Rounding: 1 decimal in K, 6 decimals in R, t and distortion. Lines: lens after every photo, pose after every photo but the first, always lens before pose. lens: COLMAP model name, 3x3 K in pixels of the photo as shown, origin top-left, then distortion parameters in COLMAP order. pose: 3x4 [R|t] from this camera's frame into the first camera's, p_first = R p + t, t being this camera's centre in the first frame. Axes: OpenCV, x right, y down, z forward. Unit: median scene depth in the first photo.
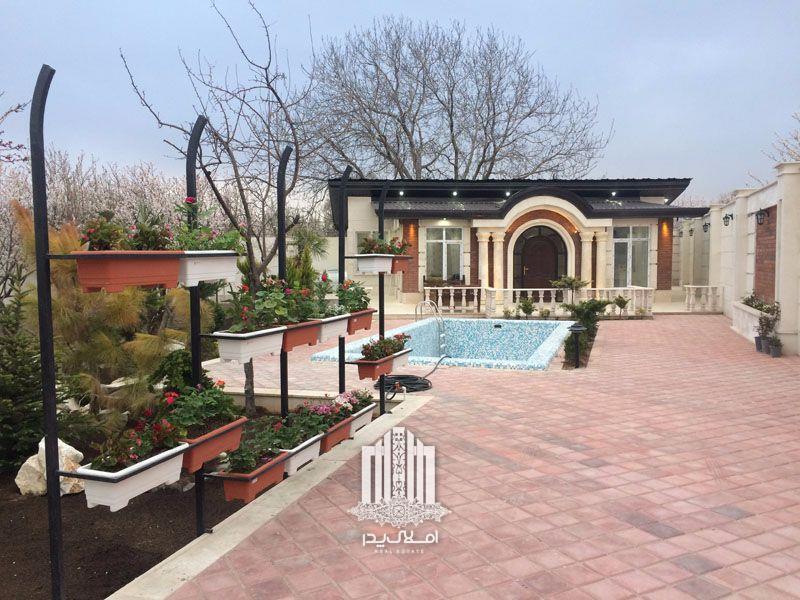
lens RADIAL K [[676.2, 0, 400.7], [0, 676.2, 301.5], [0, 0, 1]] dist [0.047962, -0.038401]
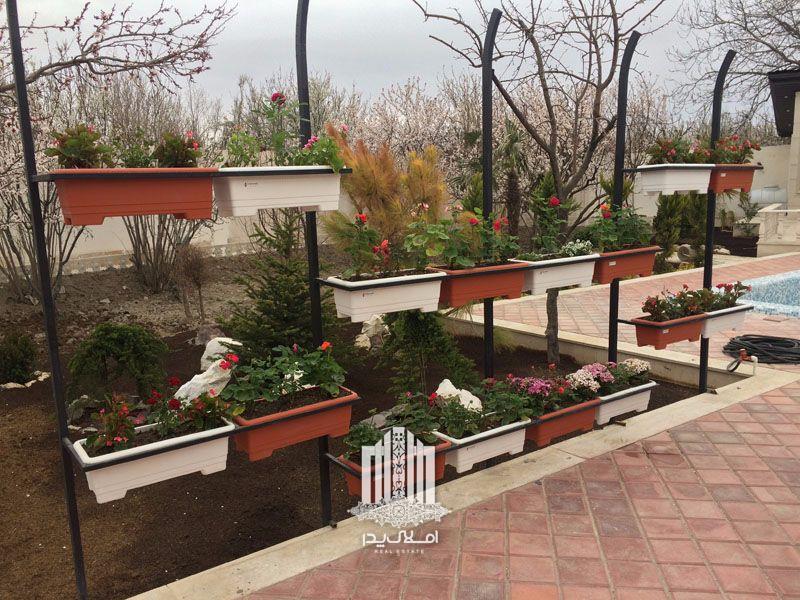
lens RADIAL K [[676.2, 0, 398.9], [0, 676.2, 296.7], [0, 0, 1]] dist [0.047962, -0.038401]
pose [[0.808020, 0.082727, -0.583318, 0.169202], [-0.017428, 0.993016, 0.116690, -0.015934], [0.588897, -0.084122, 0.803818, 0.328232]]
